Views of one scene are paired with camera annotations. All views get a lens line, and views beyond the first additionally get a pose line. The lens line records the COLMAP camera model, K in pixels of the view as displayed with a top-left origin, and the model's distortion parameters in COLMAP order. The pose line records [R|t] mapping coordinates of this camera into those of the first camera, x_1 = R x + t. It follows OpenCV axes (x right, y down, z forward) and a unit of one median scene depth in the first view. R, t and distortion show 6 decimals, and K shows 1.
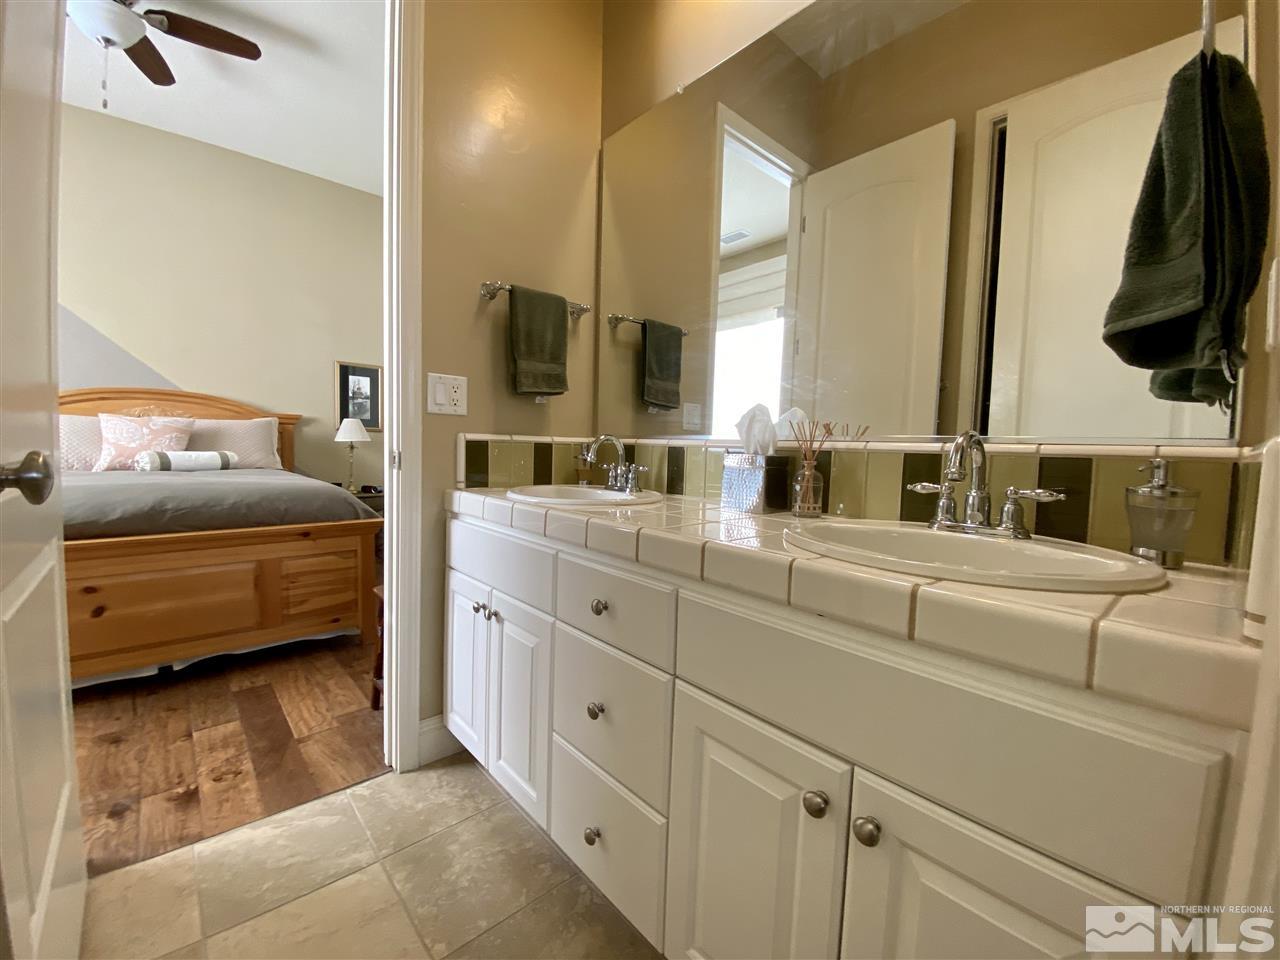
lens RADIAL K [[533.0, 0, 640.0], [0, 533.0, 480.0], [0, 0, 1]] dist [-0.014311, -0.000426]
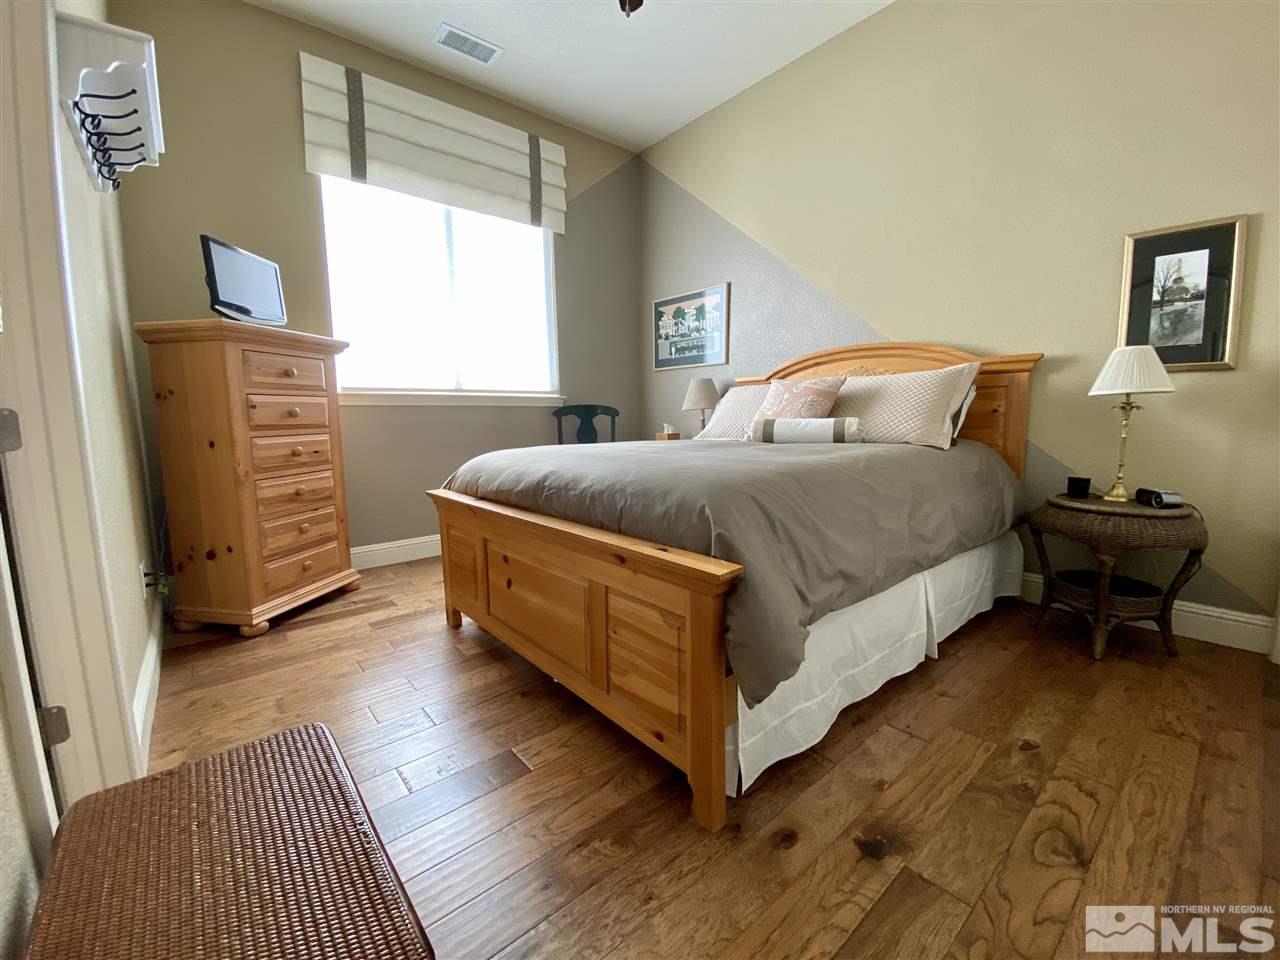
lens RADIAL K [[521.5, 0, 640.0], [0, 521.5, 480.0], [0, 0, 1]] dist [0.022329, -0.020251]
pose [[-0.020097, 0.092998, -0.995463, -0.073224], [-0.049467, 0.994353, 0.093892, -0.025633], [0.998574, 0.051129, -0.015383, 0.819317]]
